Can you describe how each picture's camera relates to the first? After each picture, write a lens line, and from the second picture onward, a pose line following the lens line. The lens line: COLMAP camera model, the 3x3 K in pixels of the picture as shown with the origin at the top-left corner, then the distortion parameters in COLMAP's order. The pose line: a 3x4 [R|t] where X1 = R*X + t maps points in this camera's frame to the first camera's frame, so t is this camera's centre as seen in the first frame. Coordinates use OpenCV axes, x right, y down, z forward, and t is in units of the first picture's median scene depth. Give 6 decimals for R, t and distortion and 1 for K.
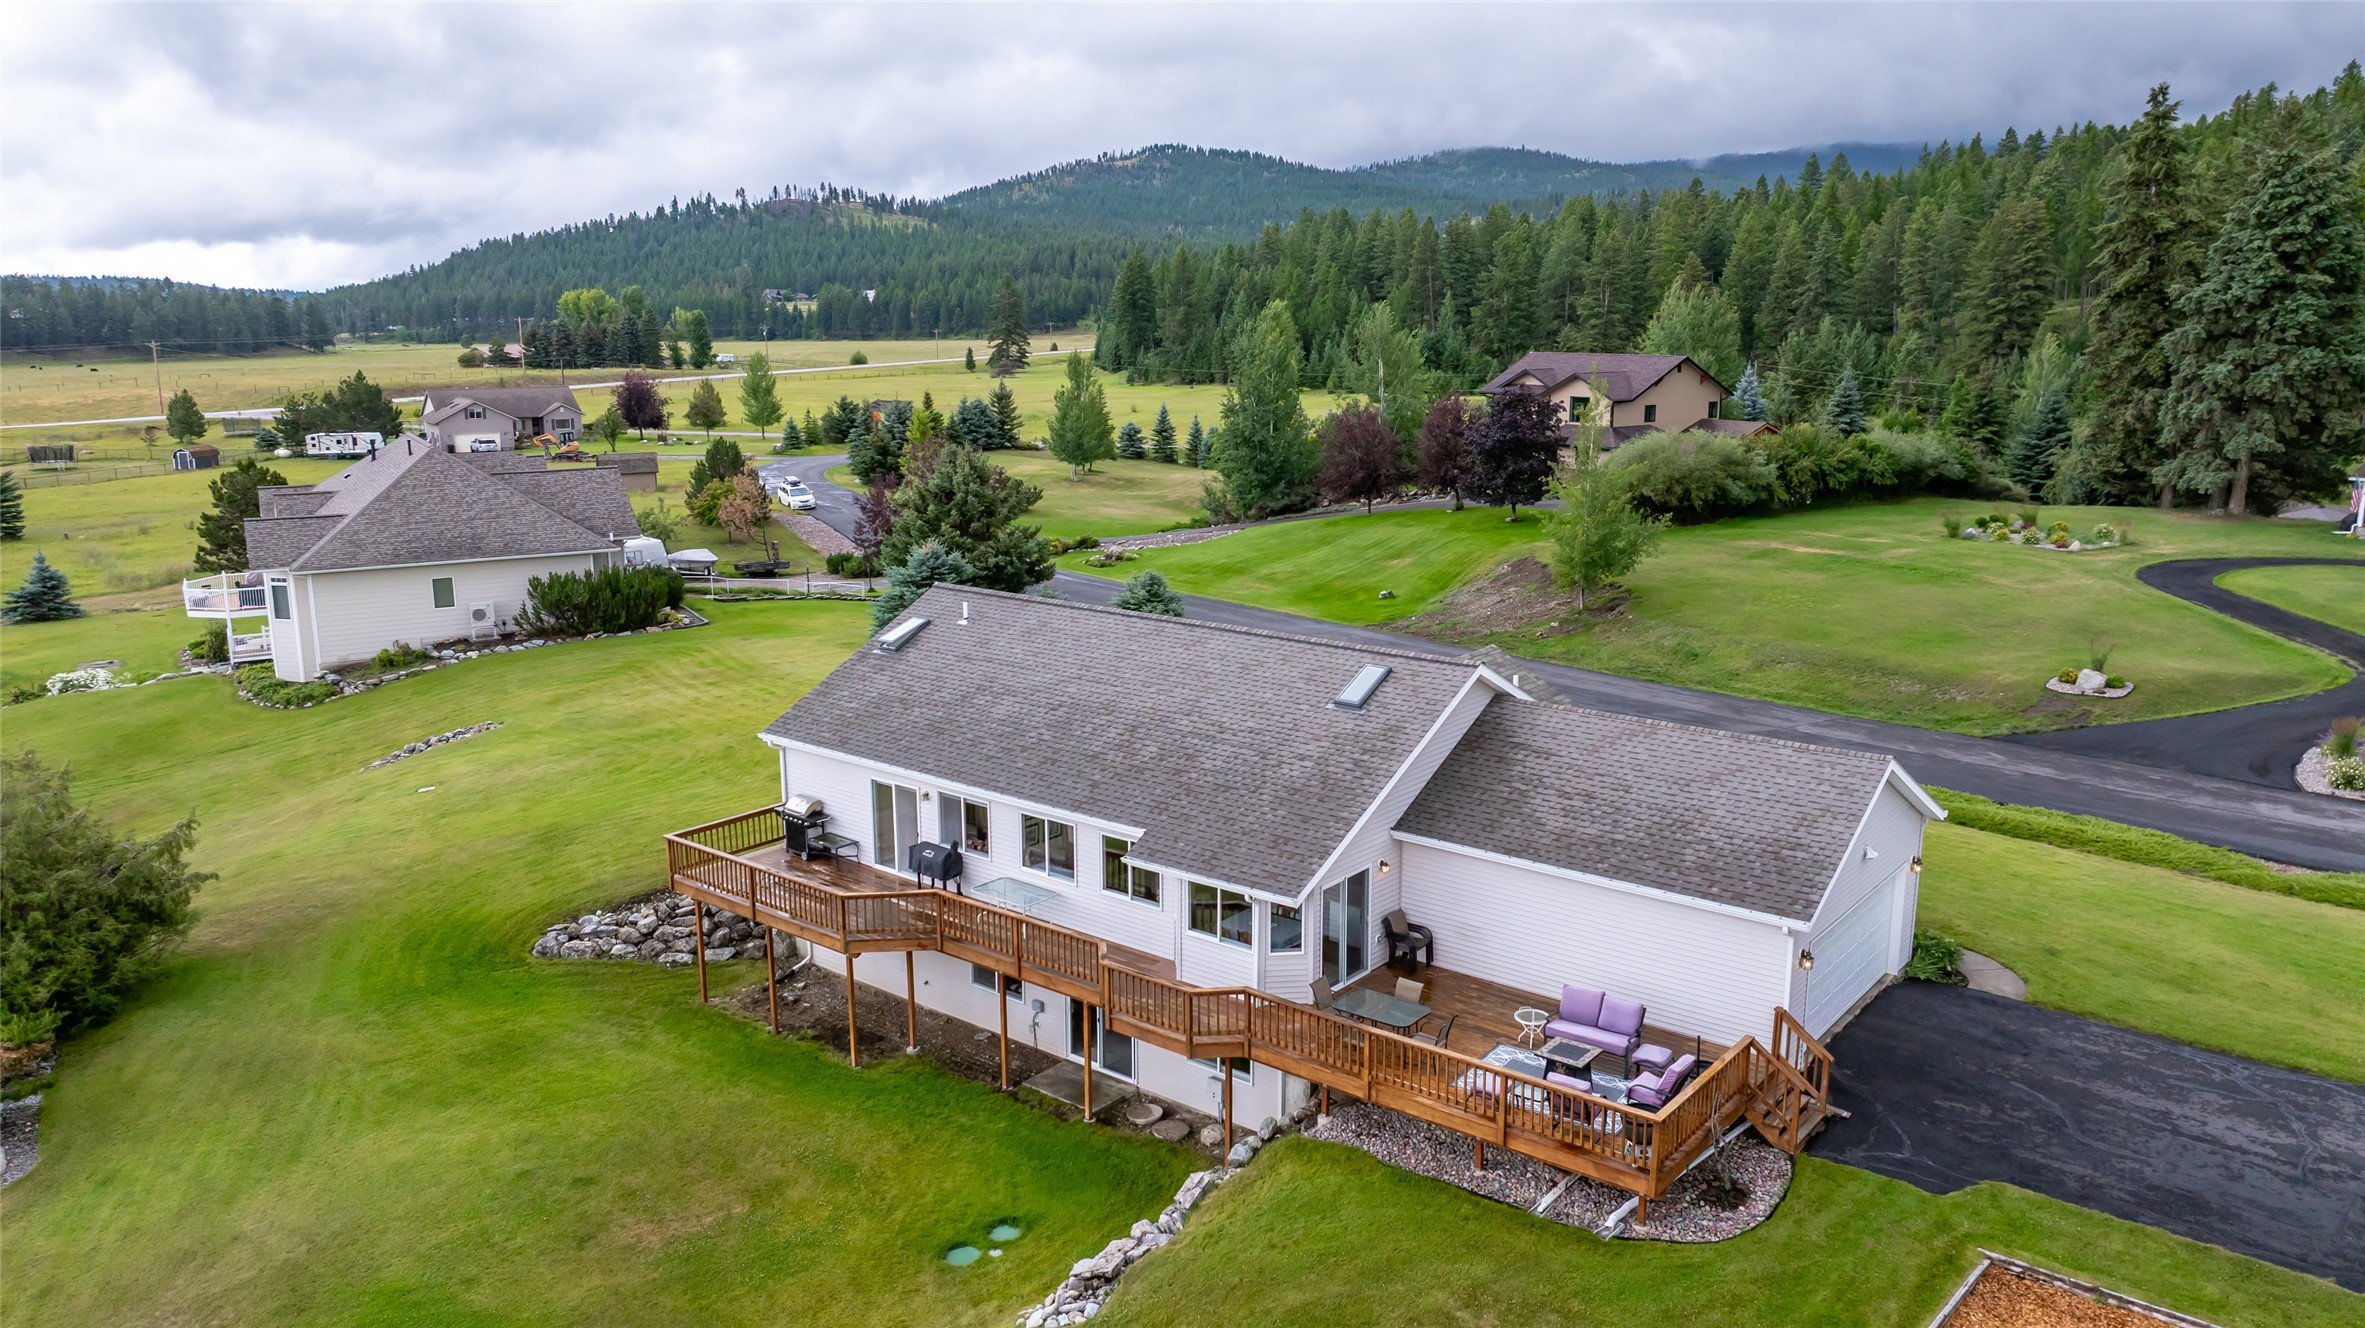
lens RADIAL K [[1667.3, 0, 1190.7], [0, 1667.3, 658.2], [0, 0, 1]] dist [-0.028660, 0.016538]
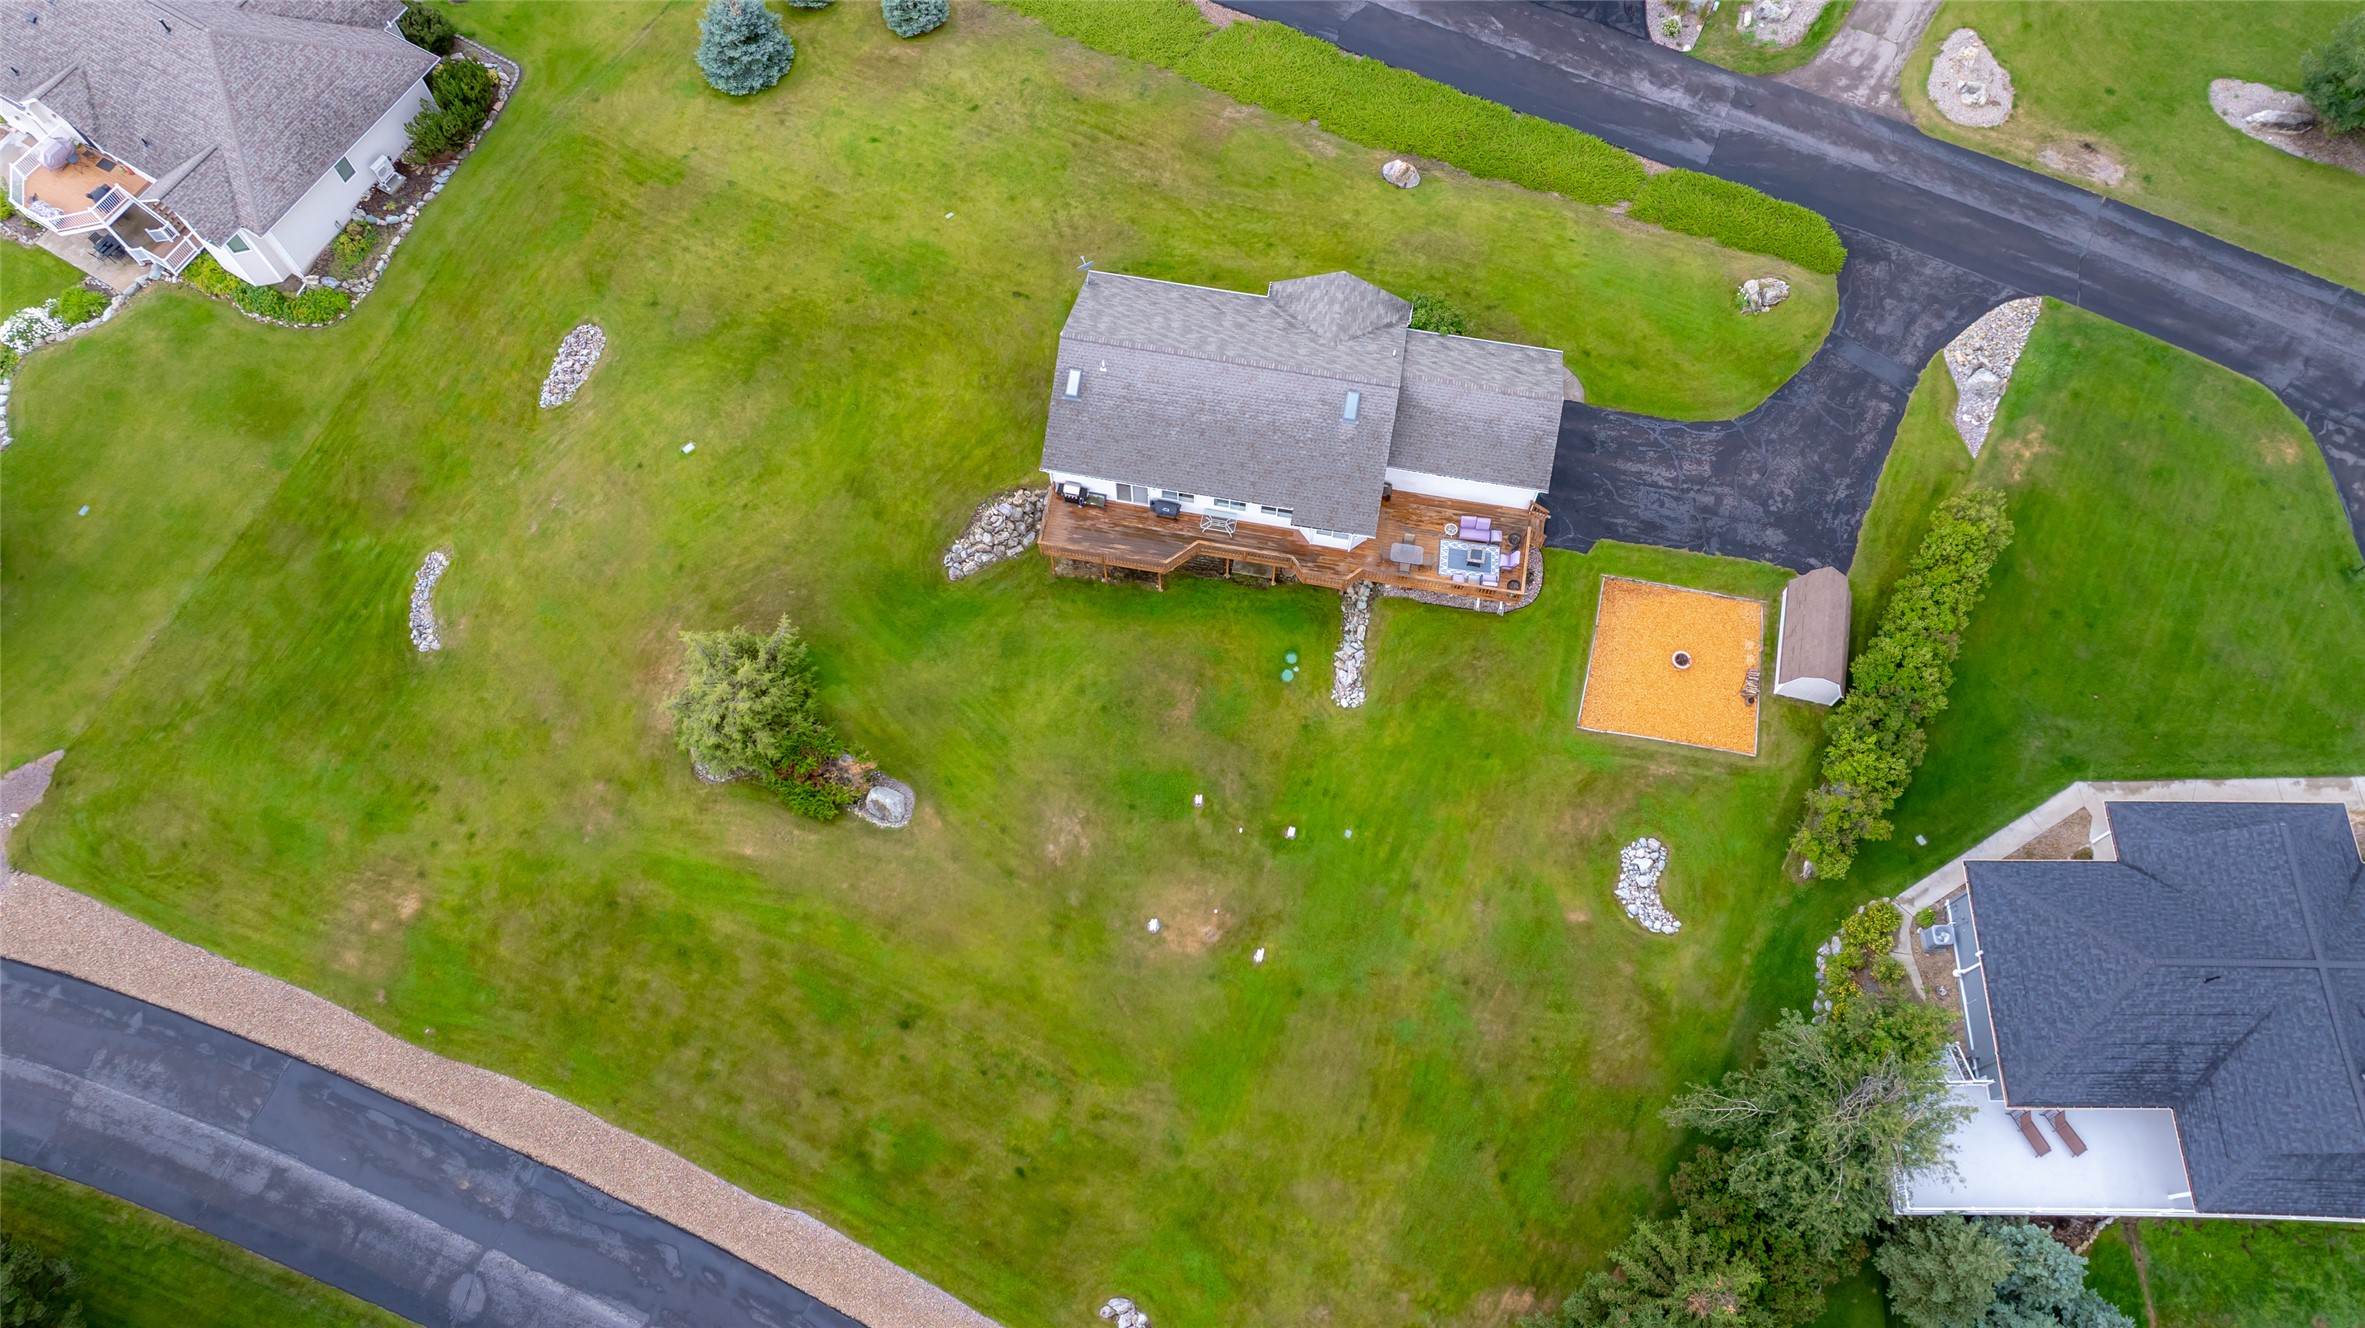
lens RADIAL K [[1674.6, 0, 1184.2], [0, 1674.6, 654.6], [0, 0, 1]] dist [-0.015958, -0.001013]
pose [[0.873504, -0.445746, 0.195710, -0.245455], [0.101456, 0.559877, 0.822341, -0.598477], [-0.476128, -0.698462, 0.534278, -0.126467]]
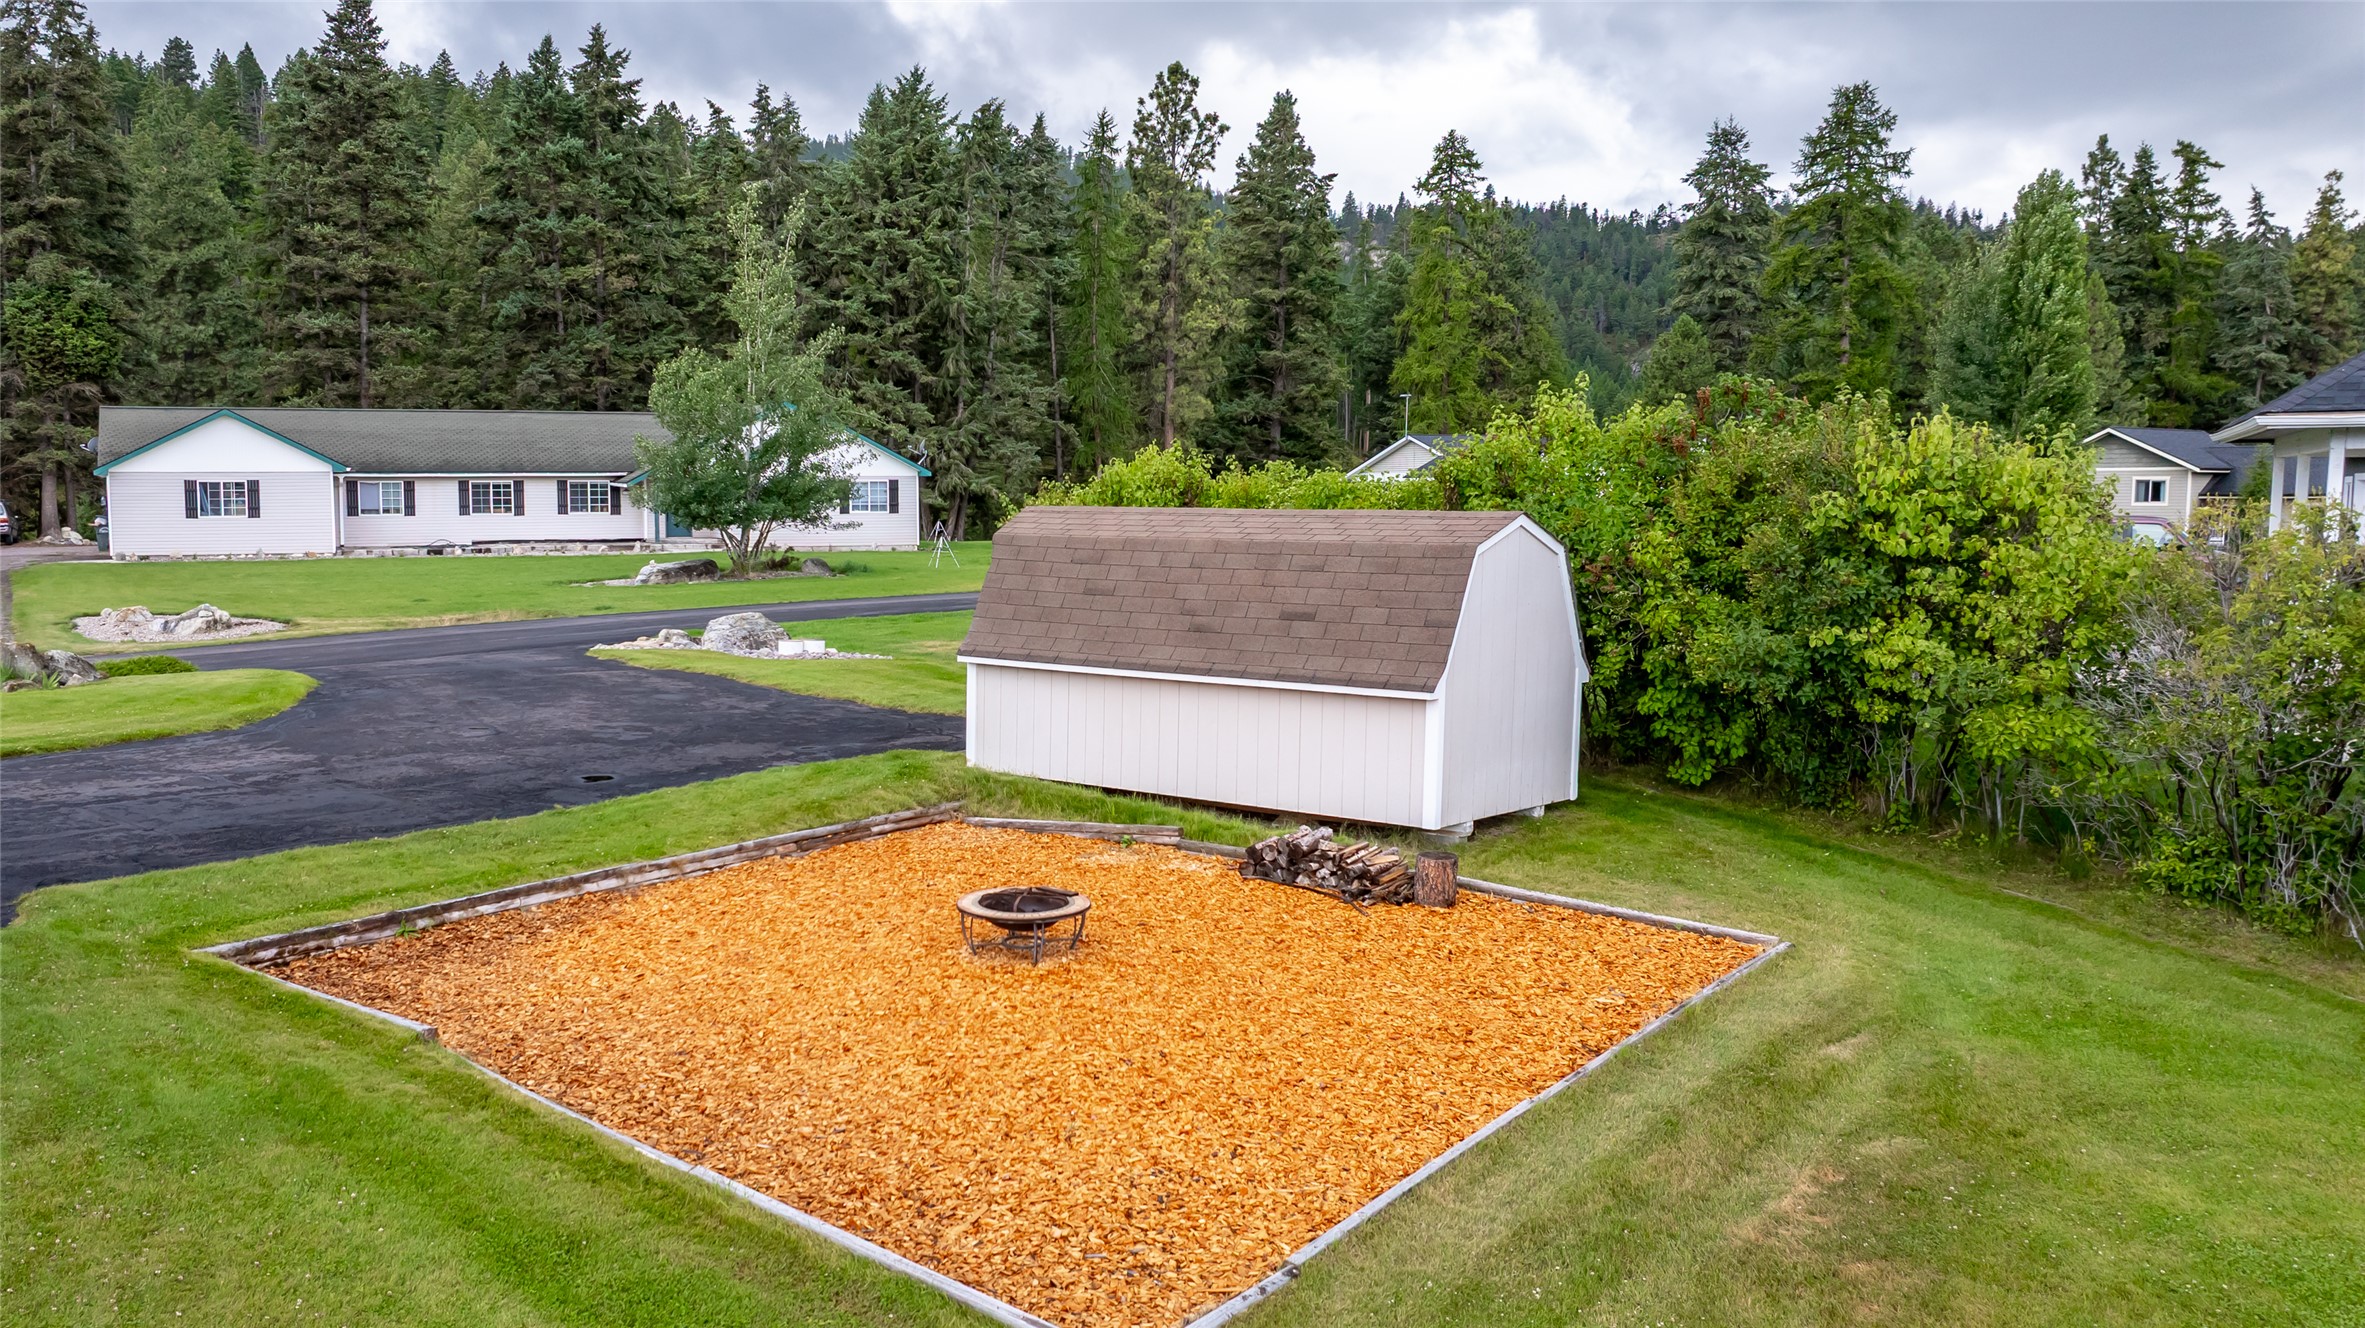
lens RADIAL K [[1934.1, 0, 1010.2], [0, 1934.1, 699.8], [0, 0, 1]] dist [-0.023713, -0.001680]
pose [[-0.009389, -0.102164, 0.994723, -0.011833], [0.209165, 0.972561, 0.101862, 0.070897], [-0.977835, 0.209018, 0.012238, 0.188647]]
